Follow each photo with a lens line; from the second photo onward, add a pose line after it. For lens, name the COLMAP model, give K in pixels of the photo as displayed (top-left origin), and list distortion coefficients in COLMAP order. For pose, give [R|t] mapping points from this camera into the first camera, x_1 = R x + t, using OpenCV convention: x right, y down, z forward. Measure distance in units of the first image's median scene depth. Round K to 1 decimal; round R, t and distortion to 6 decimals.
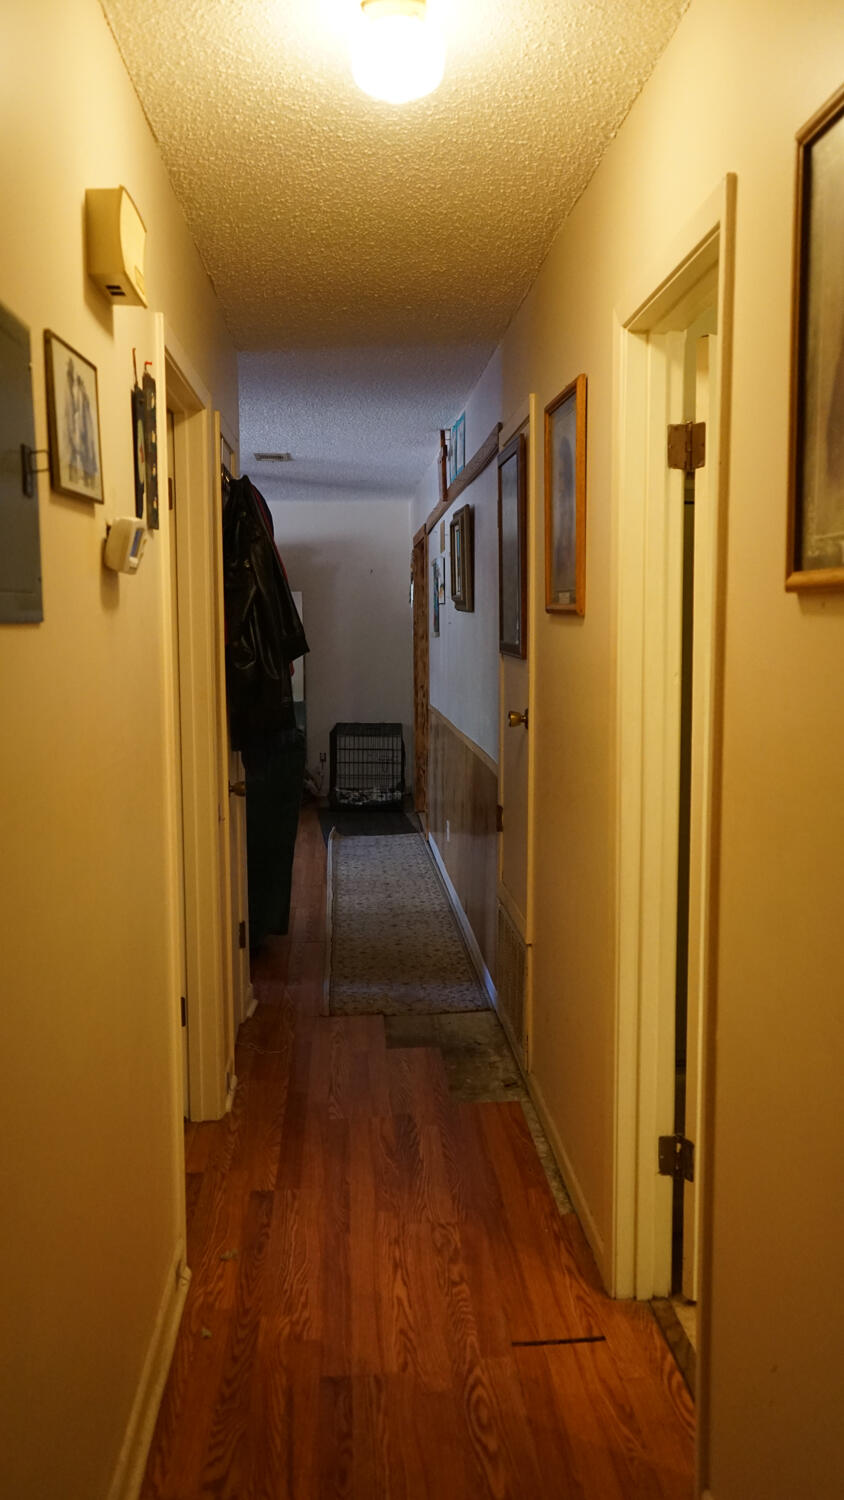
lens RADIAL K [[1197.0, 0, 422.1], [0, 1197.0, 747.9], [0, 0, 1]] dist [-0.003991, 0.007876]
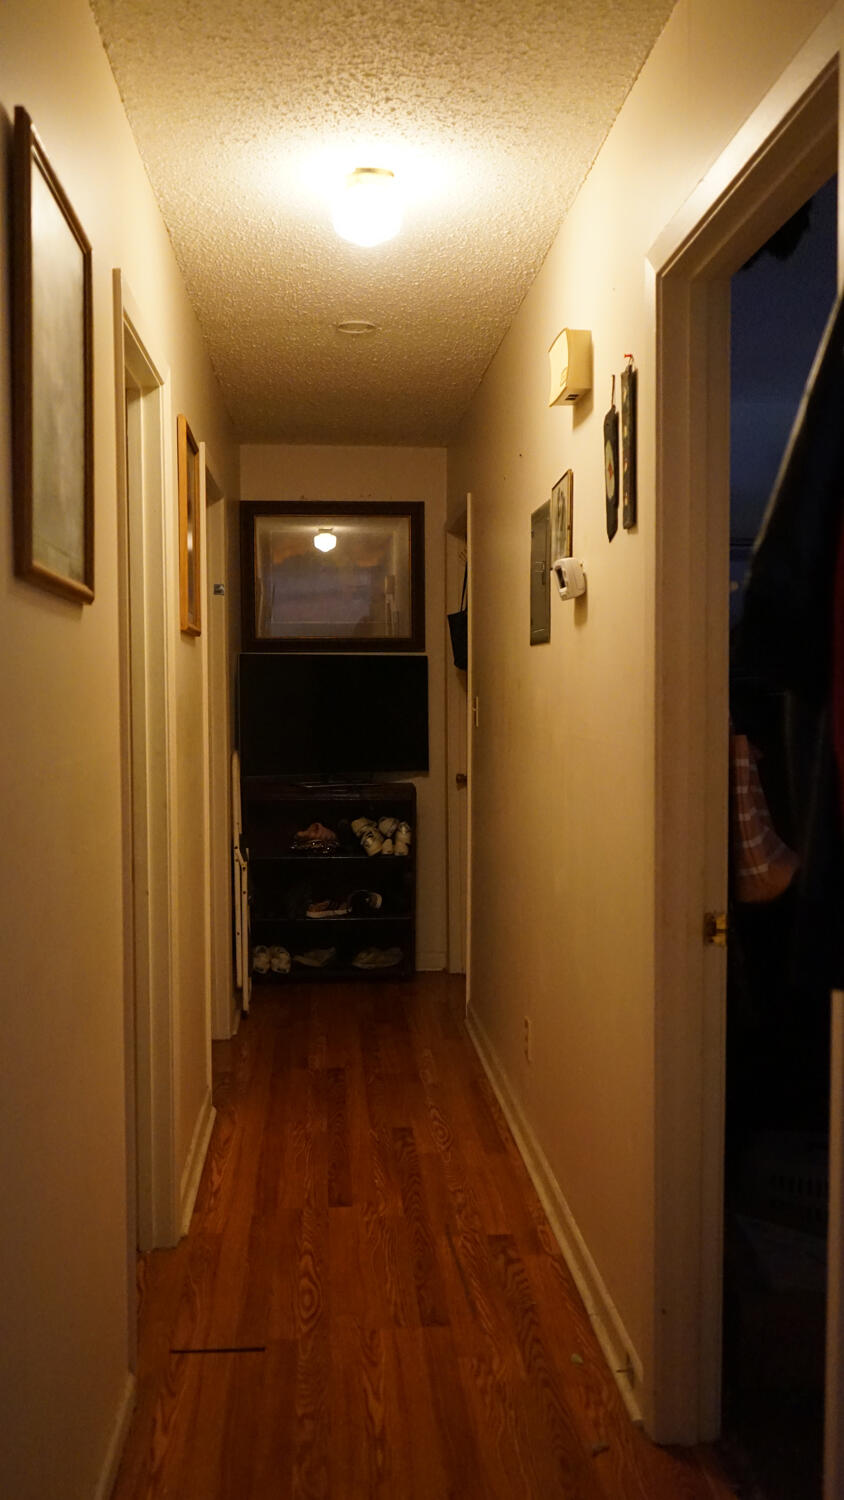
lens RADIAL K [[1327.6, 0, 420.3], [0, 1327.6, 751.3], [0, 0, 1]] dist [-0.003448, 0.000720]
pose [[-0.999941, 0.005470, -0.009363, -0.048141], [0.003918, 0.987377, 0.158339, -0.173977], [0.010111, 0.158293, -0.987340, 2.055053]]
